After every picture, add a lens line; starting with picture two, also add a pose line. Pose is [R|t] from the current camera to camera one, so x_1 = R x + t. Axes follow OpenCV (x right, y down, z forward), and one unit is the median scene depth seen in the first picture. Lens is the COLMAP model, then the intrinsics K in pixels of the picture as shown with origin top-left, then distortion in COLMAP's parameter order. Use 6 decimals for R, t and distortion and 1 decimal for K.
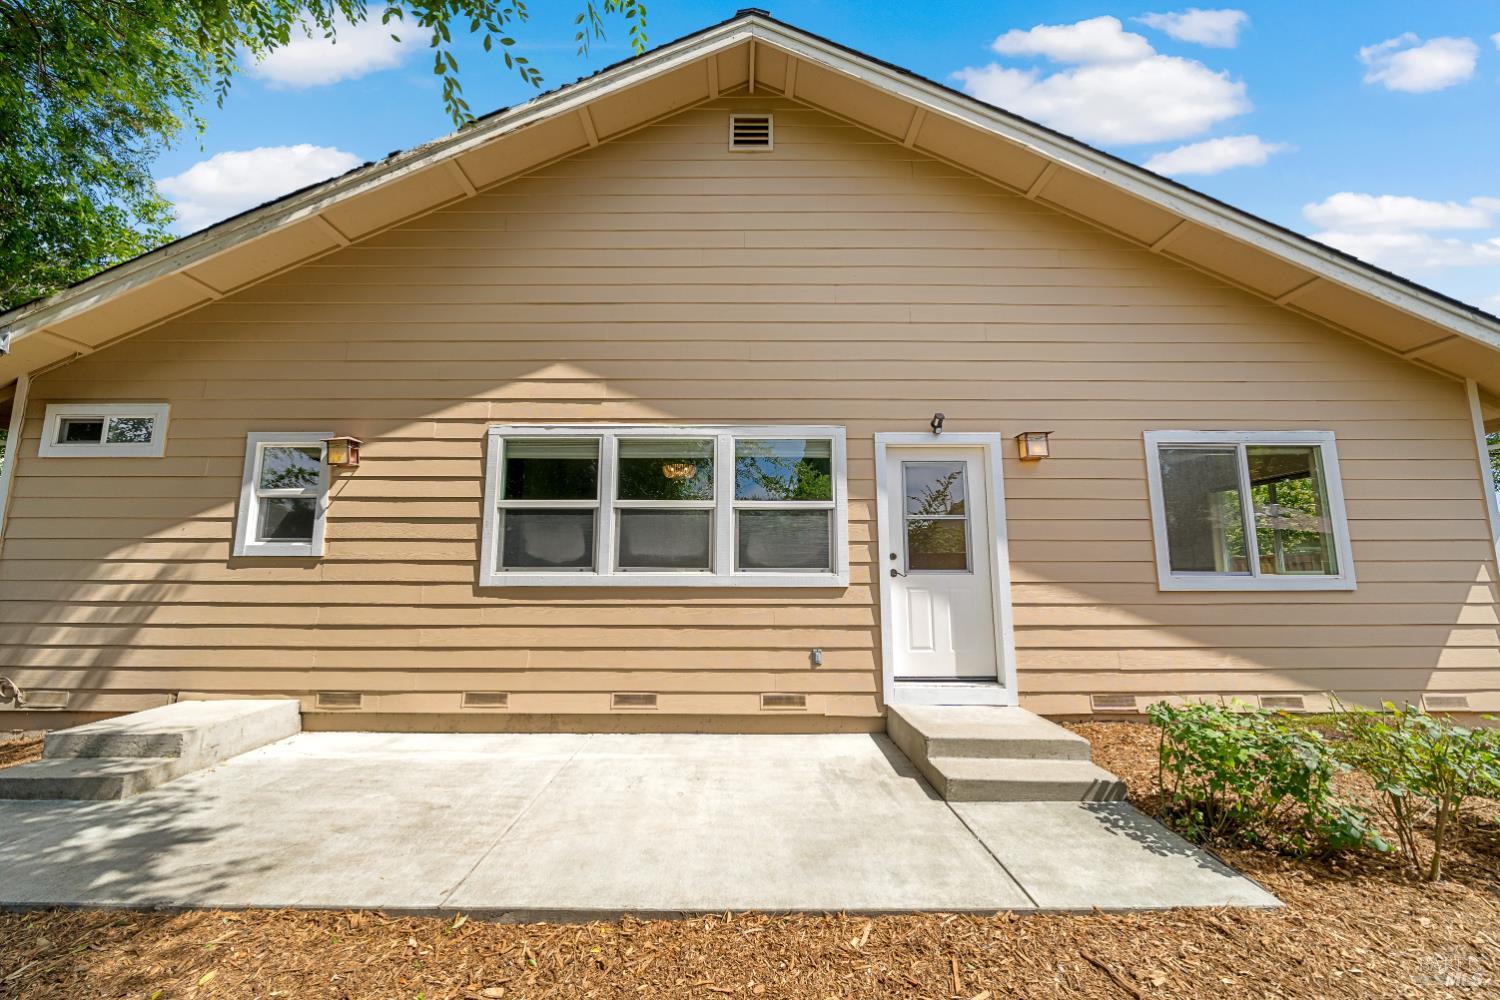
lens RADIAL K [[518.1, 0, 751.1], [0, 518.1, 504.5], [0, 0, 1]] dist [-0.005899, -0.000142]
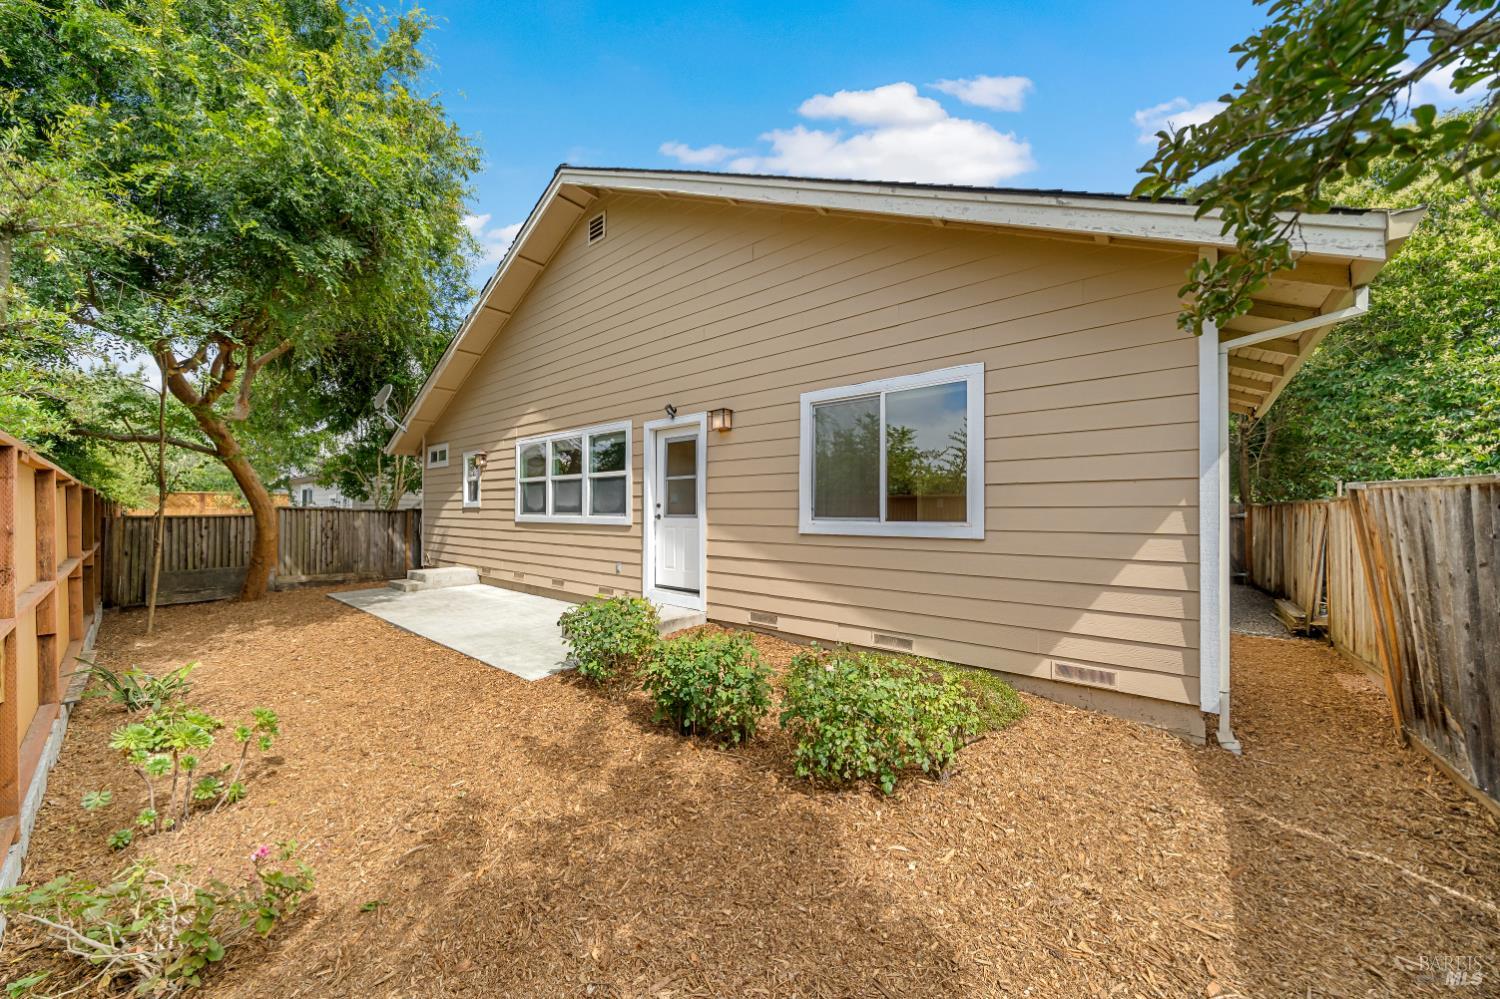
lens RADIAL K [[518.1, 0, 738.1], [0, 518.1, 502.5], [0, 0, 1]] dist [-0.005899, -0.000142]
pose [[0.765162, -0.010930, -0.643745, 1.428690], [0.076390, 0.994334, 0.073916, 0.000258], [0.639290, -0.105734, 0.761662, 0.023094]]
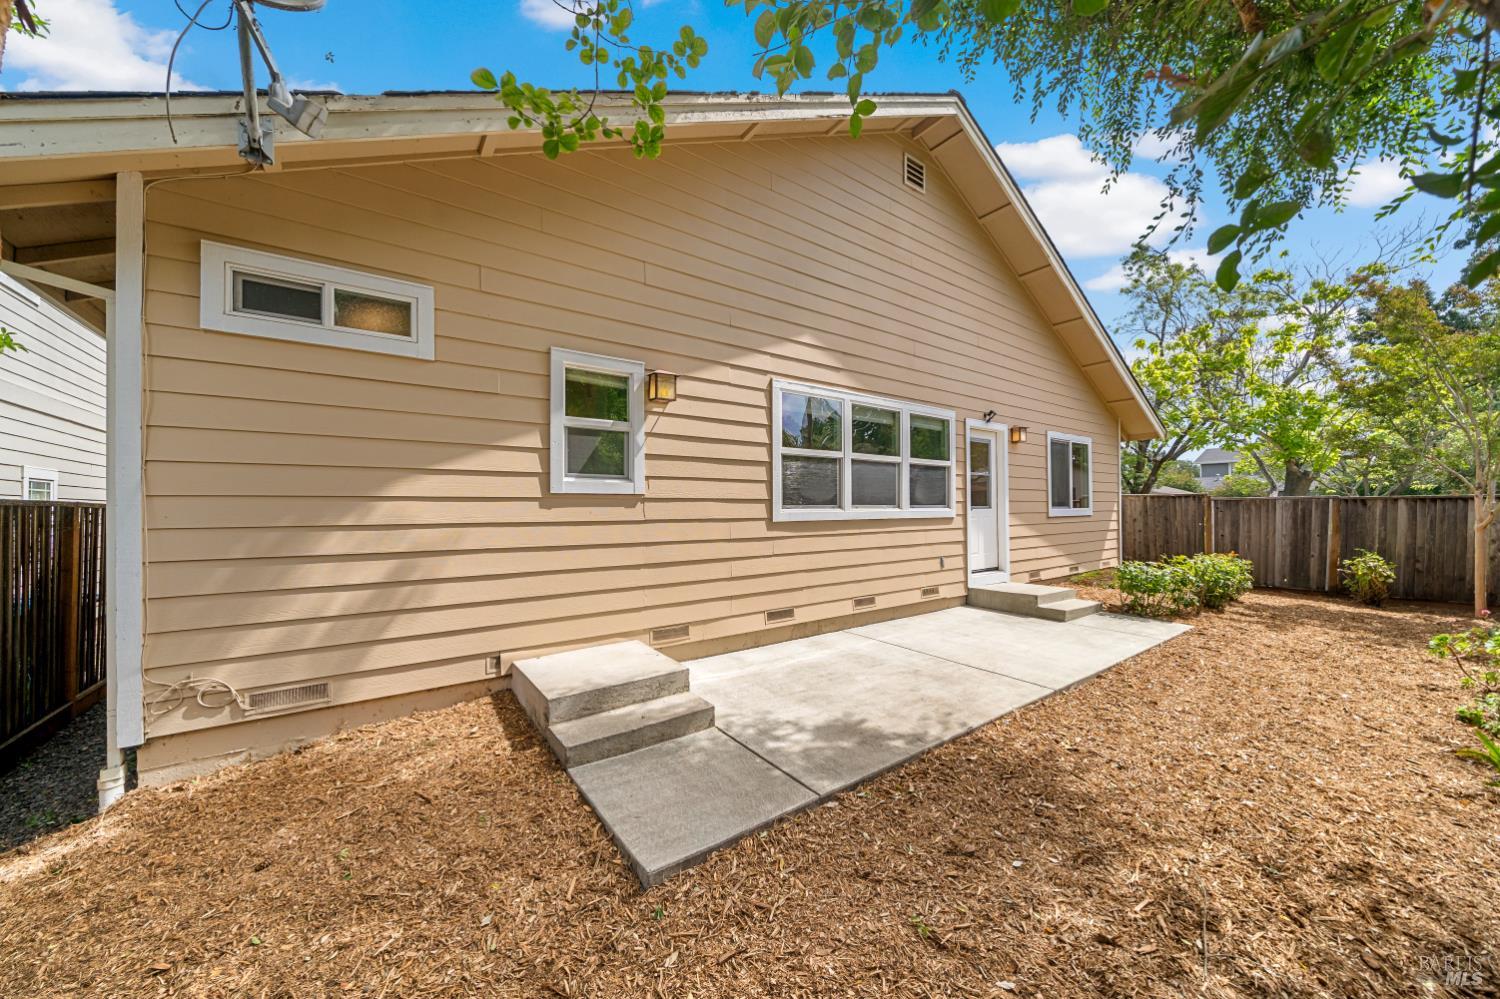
lens RADIAL K [[518.1, 0, 738.8], [0, 518.1, 494.5], [0, 0, 1]] dist [-0.005899, -0.000142]
pose [[0.814798, 0.009325, 0.579670, -1.237606], [-0.075250, 0.993113, 0.089797, 0.000186], [-0.574840, -0.116786, 0.809889, 0.117812]]
